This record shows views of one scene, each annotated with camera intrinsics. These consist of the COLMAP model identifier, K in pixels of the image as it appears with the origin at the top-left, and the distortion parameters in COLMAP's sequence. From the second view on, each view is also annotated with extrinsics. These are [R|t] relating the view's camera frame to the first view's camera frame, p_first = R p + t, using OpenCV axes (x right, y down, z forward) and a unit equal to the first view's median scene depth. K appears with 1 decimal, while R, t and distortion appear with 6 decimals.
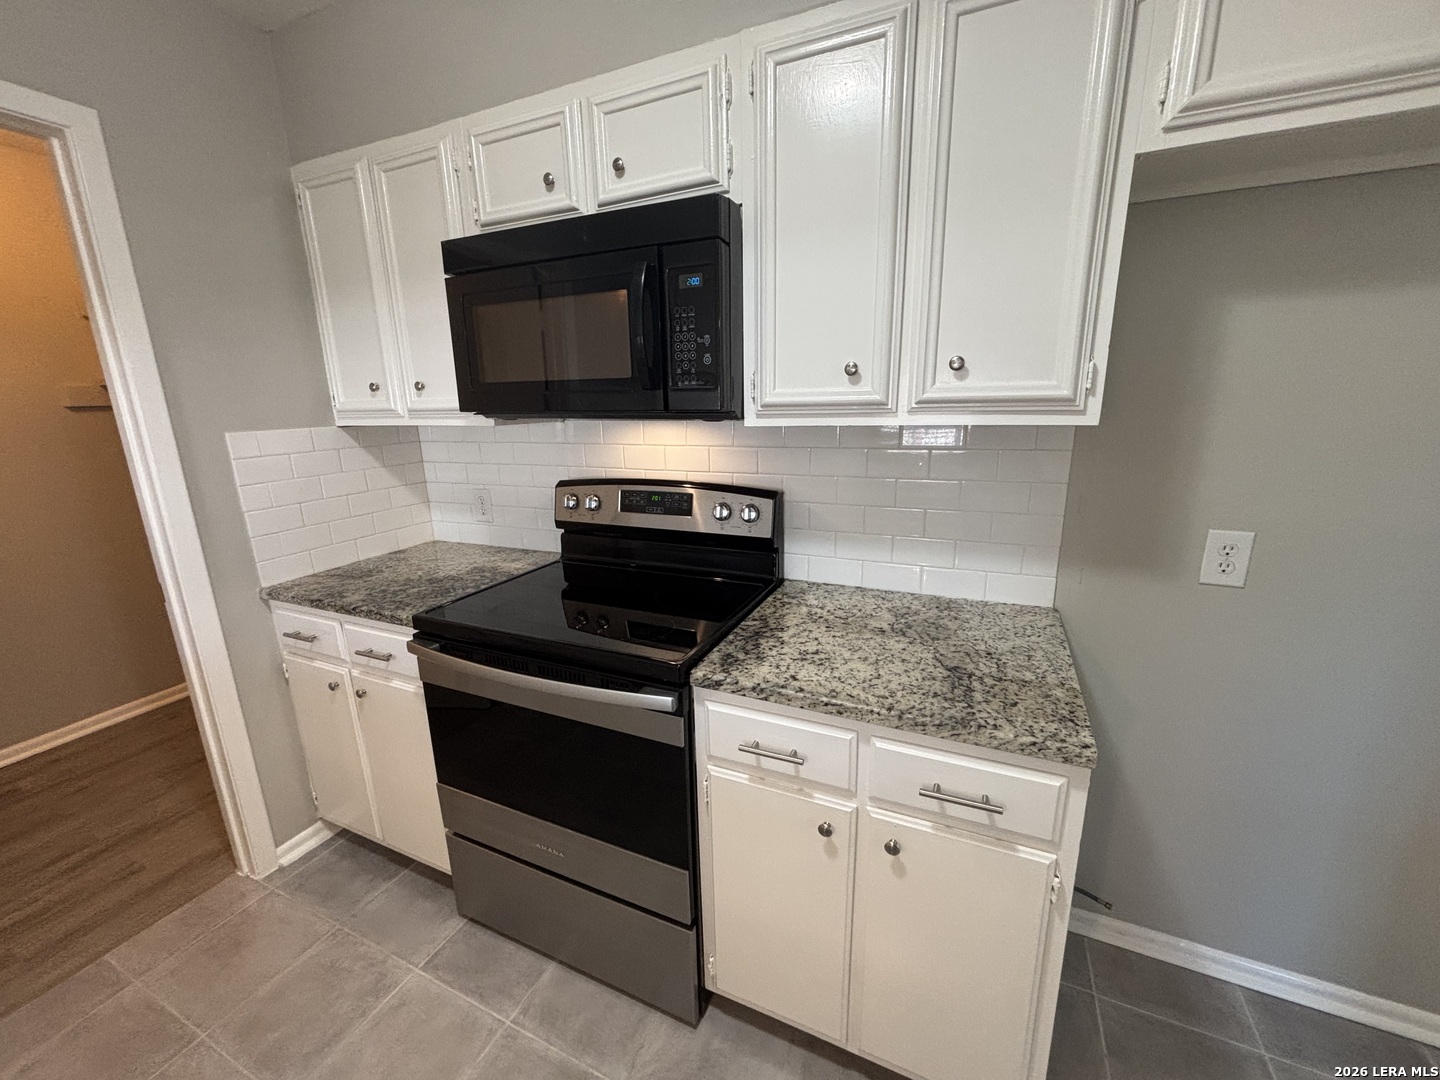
lens RADIAL K [[577.3, 0, 717.4], [0, 577.3, 538.8], [0, 0, 1]] dist [-0.000763, 0.000504]
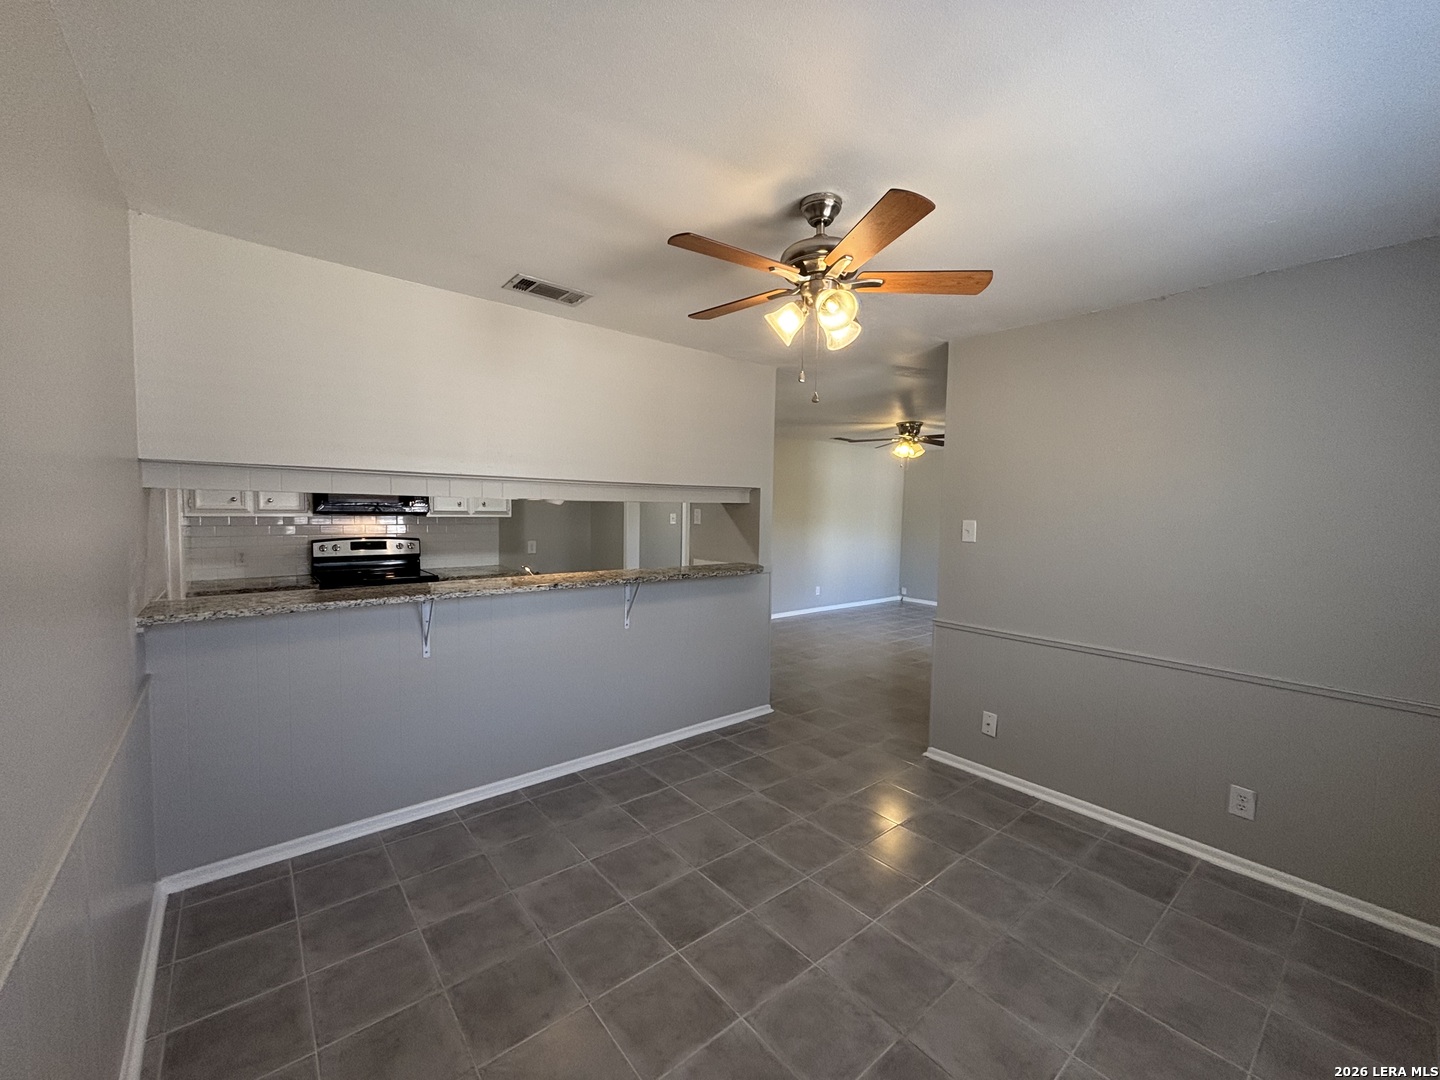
lens RADIAL K [[577.3, 0, 718.3], [0, 577.3, 543.4], [0, 0, 1]] dist [-0.000763, 0.000504]
pose [[0.433541, -0.026334, 0.900749, -2.228055], [0.183498, 0.981210, -0.059634, 0.474043], [-0.882253, 0.191139, 0.430227, -1.947507]]
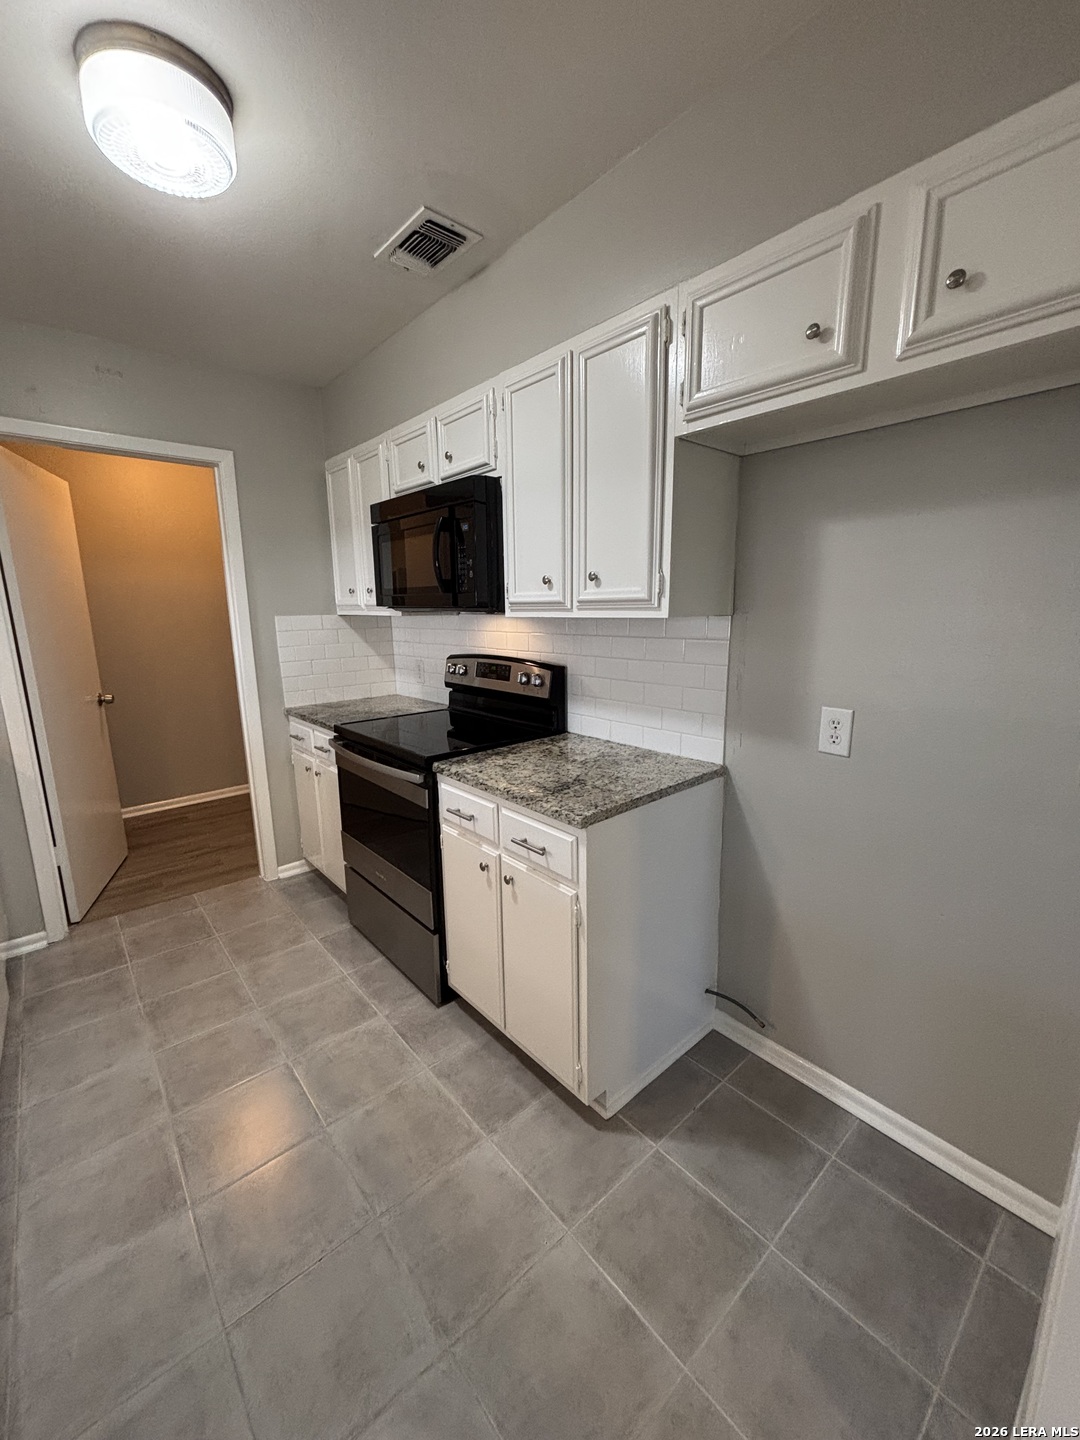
lens RADIAL K [[577.3, 0, 535.5], [0, 577.3, 721.7], [0, 0, 1]] dist [-0.000763, 0.000504]
pose [[0.910347, 0.091740, -0.403549, 0.708616], [-0.105658, 0.994326, -0.012306, 0.084490], [0.400130, 0.053841, 0.914875, -0.319834]]
